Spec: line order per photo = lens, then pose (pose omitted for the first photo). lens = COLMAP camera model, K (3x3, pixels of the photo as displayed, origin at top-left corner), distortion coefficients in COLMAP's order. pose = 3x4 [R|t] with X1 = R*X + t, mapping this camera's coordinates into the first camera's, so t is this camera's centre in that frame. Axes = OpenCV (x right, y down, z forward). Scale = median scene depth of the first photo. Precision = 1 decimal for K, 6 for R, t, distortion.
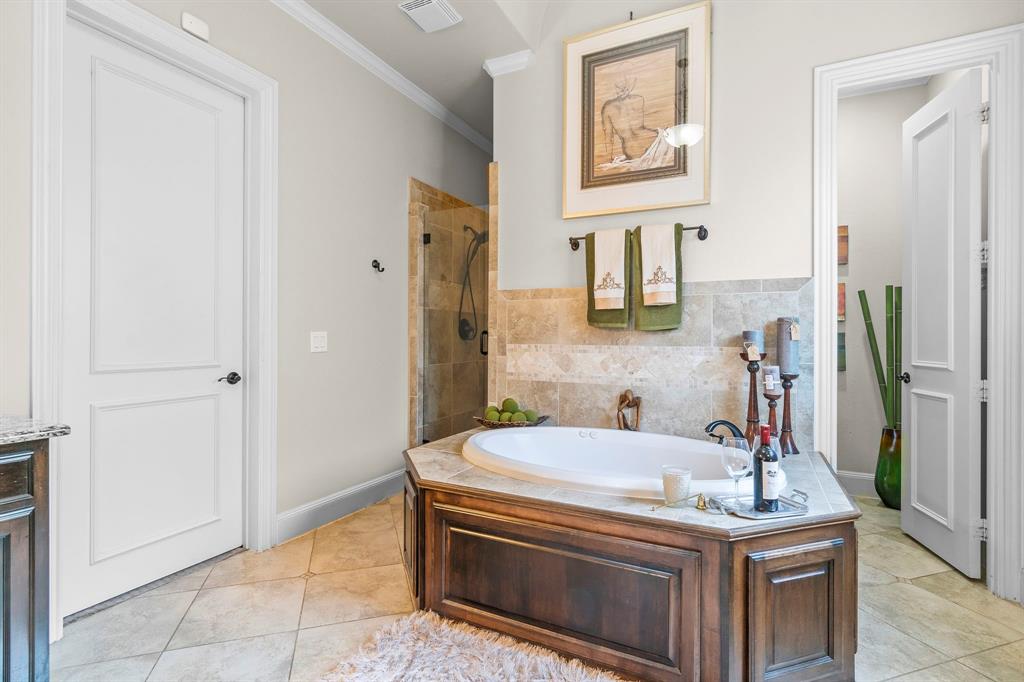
lens RADIAL K [[478.9, 0, 513.3], [0, 478.9, 337.7], [0, 0, 1]] dist [-0.001198, -0.000309]
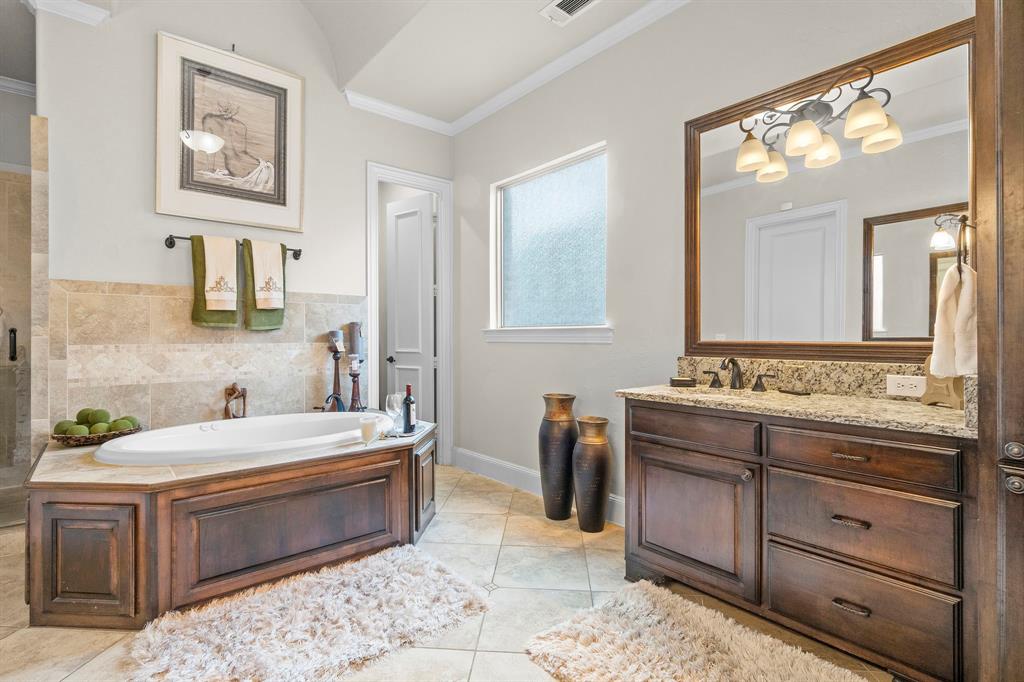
lens RADIAL K [[464.0, 0, 506.4], [0, 464.0, 339.5], [0, 0, 1]] dist [-0.009313, 0.000078]
pose [[0.408371, -0.012403, 0.912732, -0.486692], [0.006458, 0.999922, 0.010698, -0.000022], [-0.912793, 0.001525, 0.408419, -0.018921]]
